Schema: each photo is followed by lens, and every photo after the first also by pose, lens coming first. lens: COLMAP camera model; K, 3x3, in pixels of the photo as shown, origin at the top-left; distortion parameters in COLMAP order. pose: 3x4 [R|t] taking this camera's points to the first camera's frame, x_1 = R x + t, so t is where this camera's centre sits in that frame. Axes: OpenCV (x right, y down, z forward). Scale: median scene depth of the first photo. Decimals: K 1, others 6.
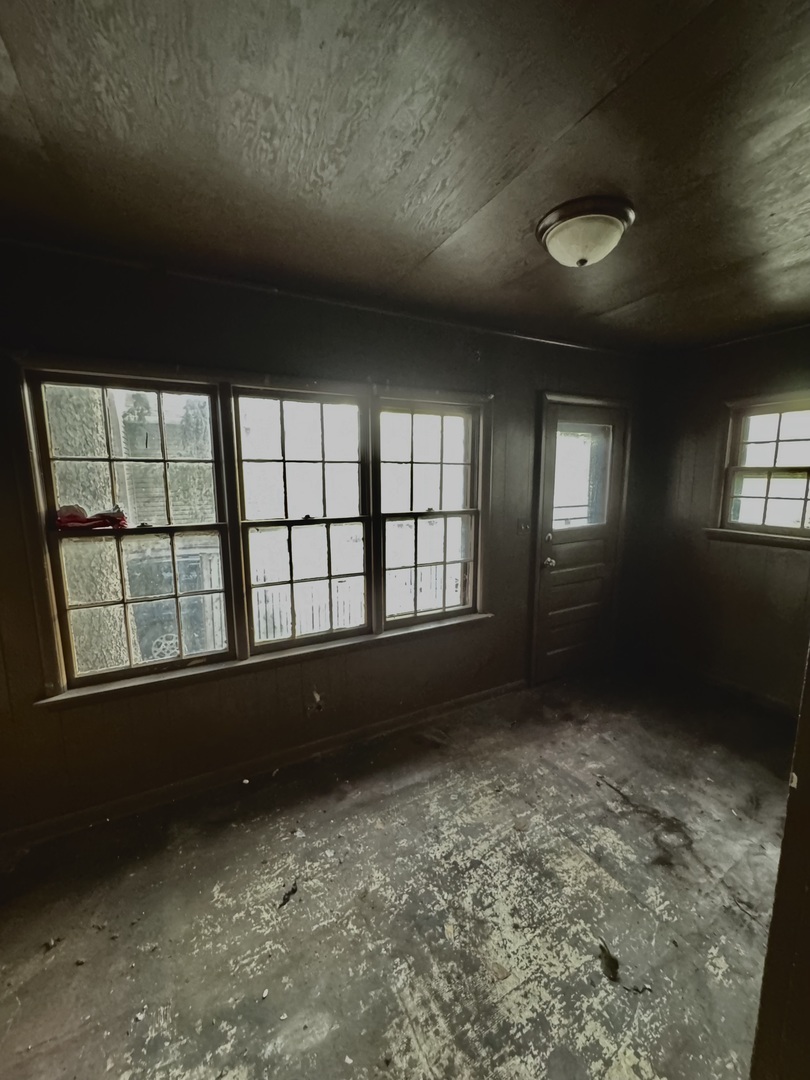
lens RADIAL K [[433.2, 0, 407.3], [0, 433.2, 539.1], [0, 0, 1]] dist [-0.001953, 0.000250]
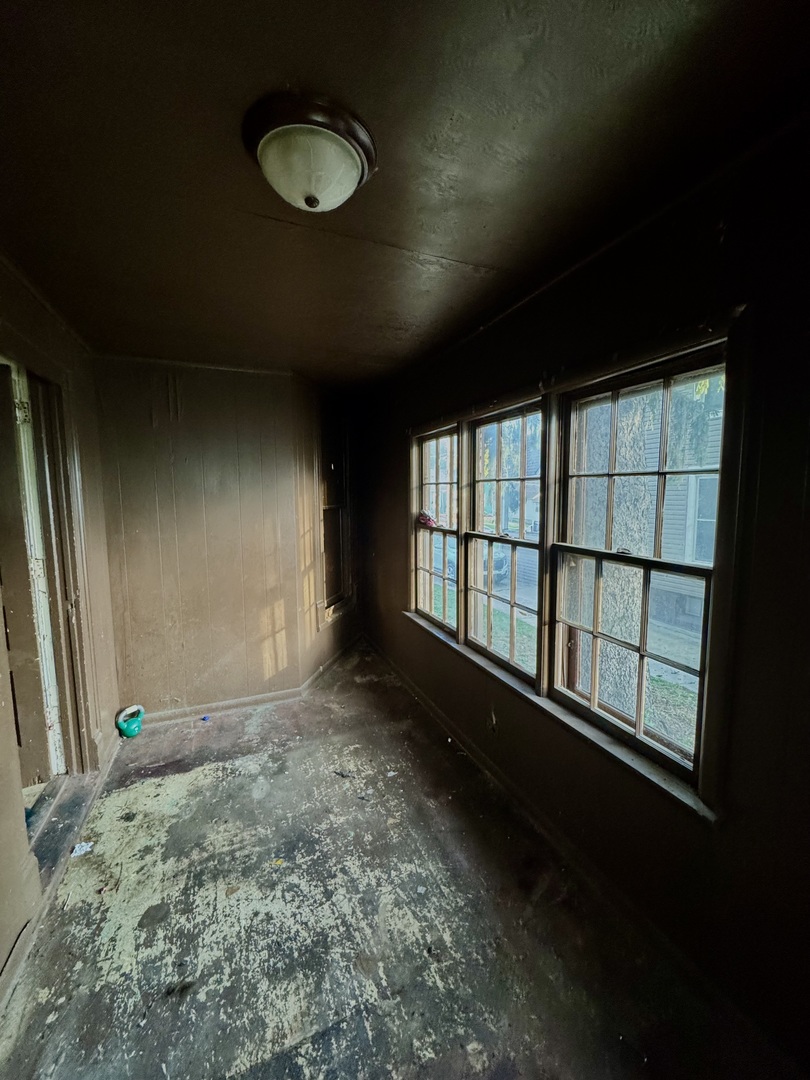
lens RADIAL K [[433.2, 0, 407.3], [0, 433.2, 539.1], [0, 0, 1]] dist [-0.001953, 0.000250]
pose [[-0.095391, 0.111955, -0.989124, 1.065710], [-0.141243, 0.982080, 0.124779, -0.187598], [0.985368, 0.151609, -0.077869, 1.190393]]
